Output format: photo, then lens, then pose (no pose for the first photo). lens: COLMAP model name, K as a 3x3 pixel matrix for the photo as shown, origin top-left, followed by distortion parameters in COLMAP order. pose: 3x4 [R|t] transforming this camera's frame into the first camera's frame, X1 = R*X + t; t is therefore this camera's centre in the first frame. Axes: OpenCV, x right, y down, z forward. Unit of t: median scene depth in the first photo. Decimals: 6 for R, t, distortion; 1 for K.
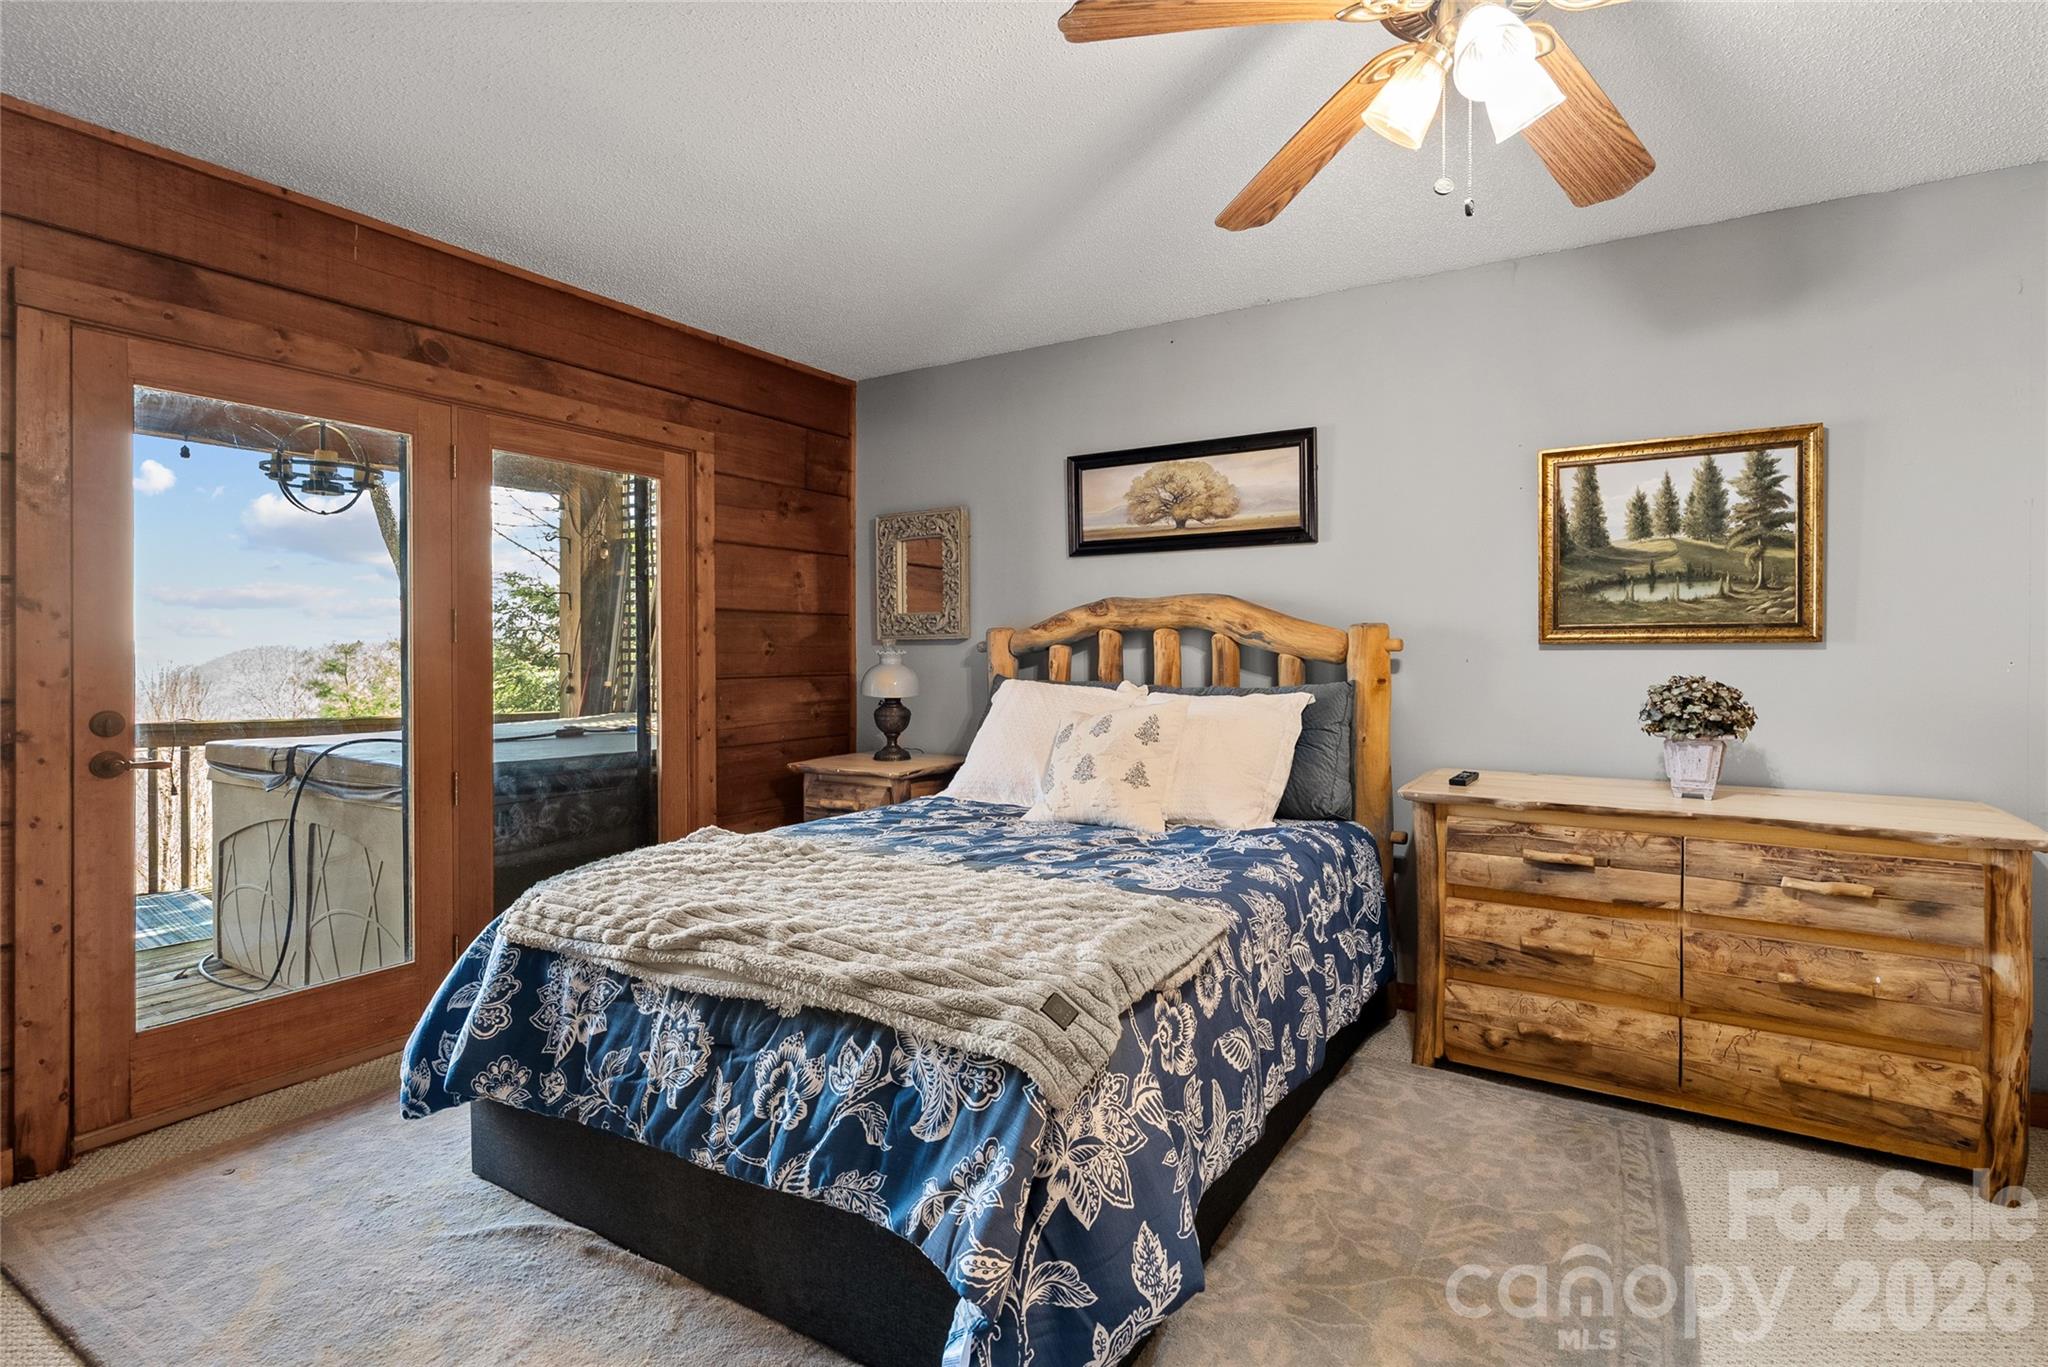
lens RADIAL K [[952.6, 0, 1039.9], [0, 952.6, 660.1], [0, 0, 1]] dist [-0.007371, 0.004918]
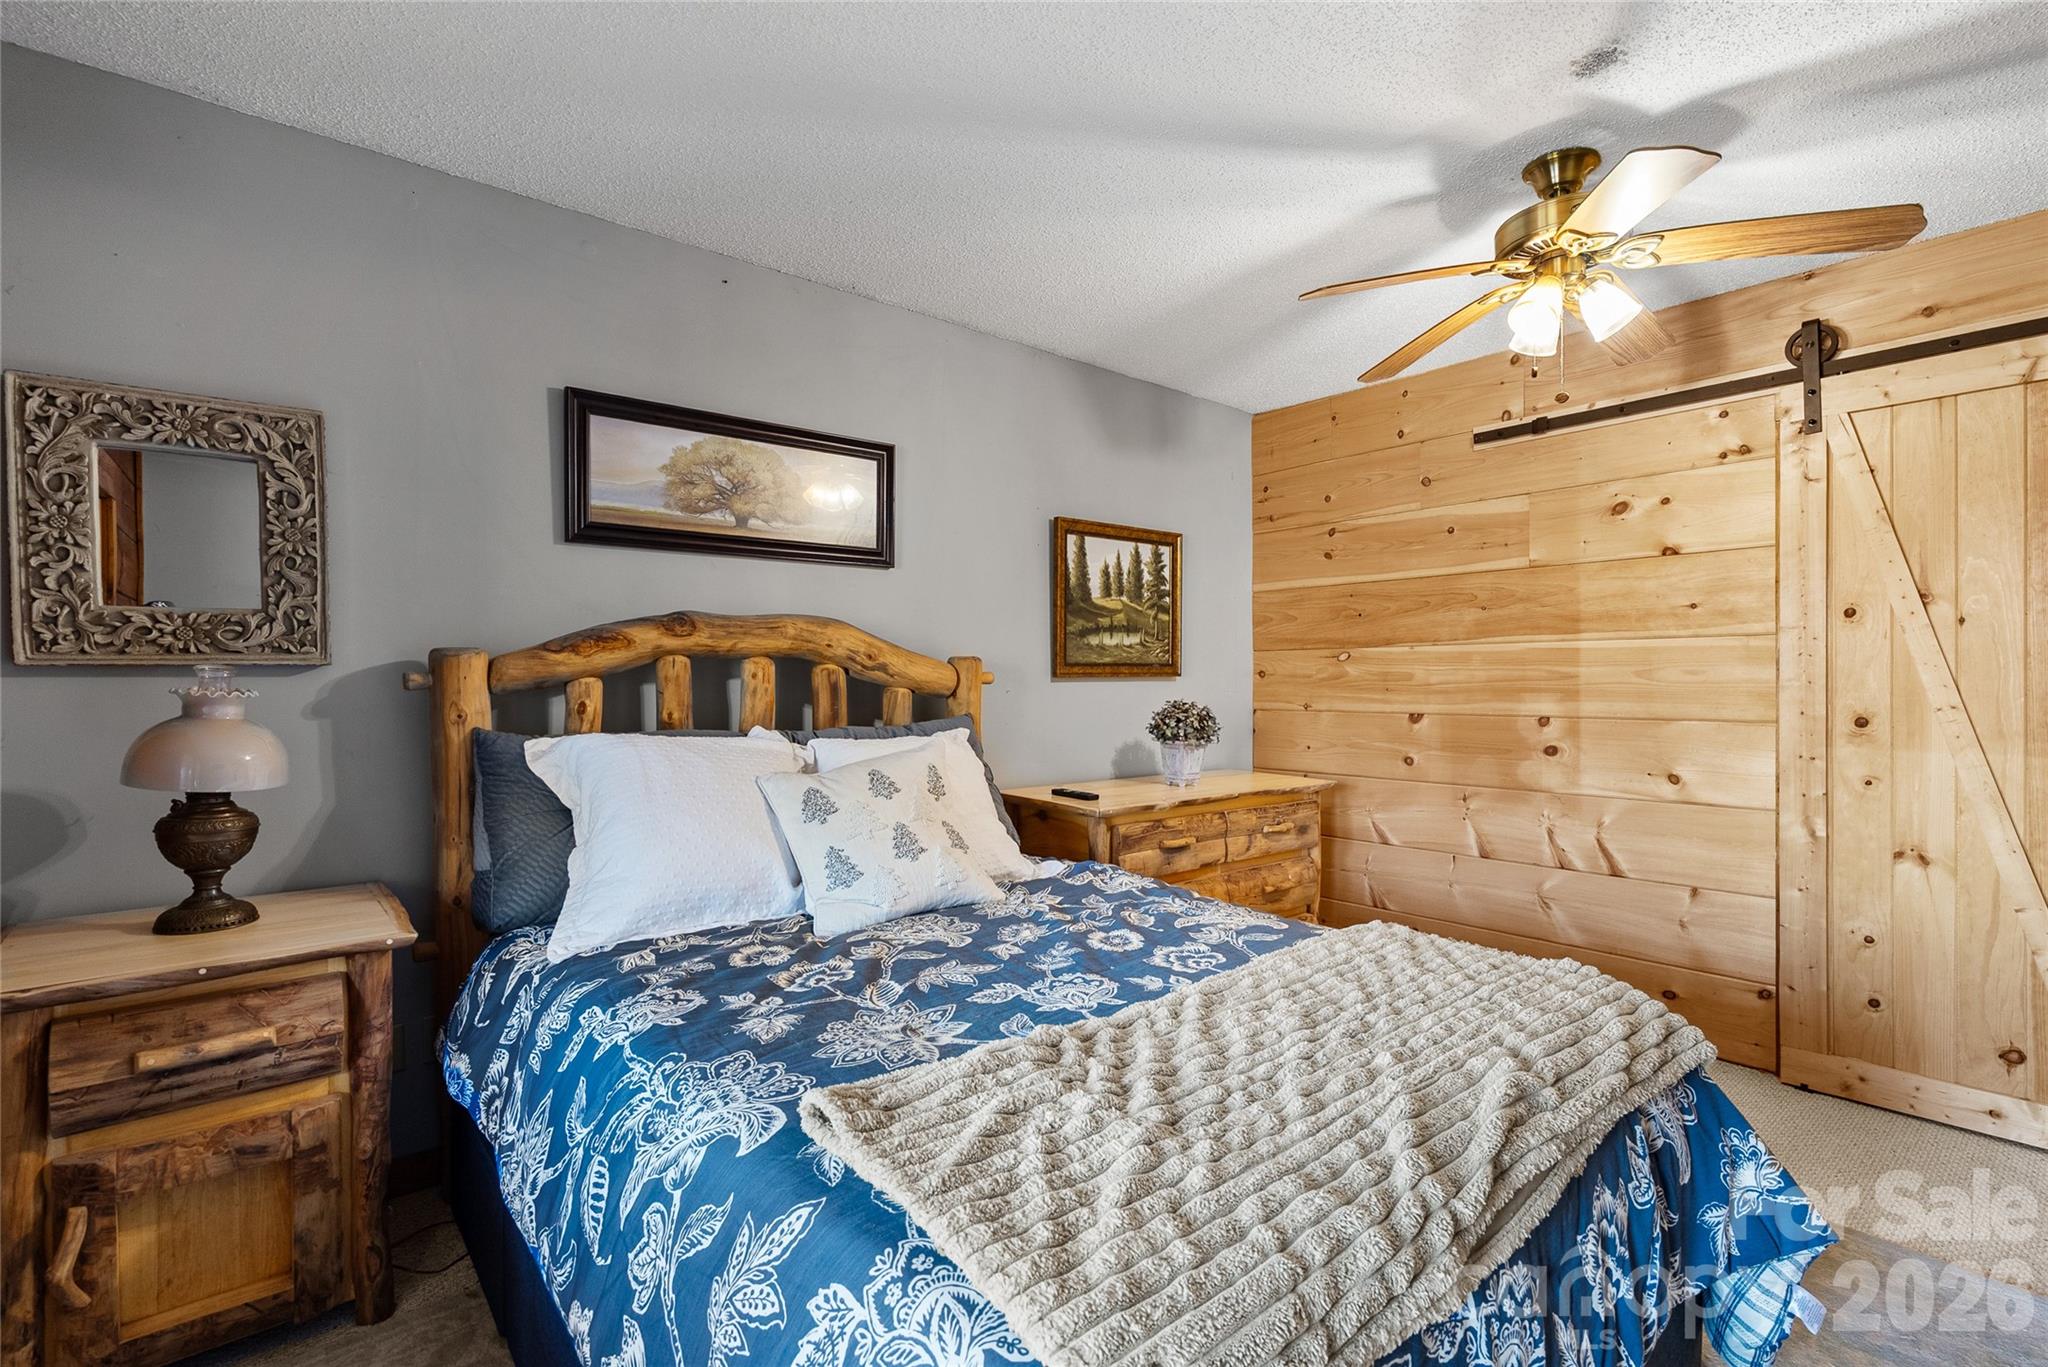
lens RADIAL K [[952.6, 0, 1039.9], [0, 952.6, 660.1], [0, 0, 1]] dist [-0.007371, 0.004918]
pose [[0.311751, 0.019228, 0.949969, -0.636999], [0.016392, 0.999538, -0.025611, -0.008475], [-0.950022, 0.023556, 0.311292, 0.661745]]
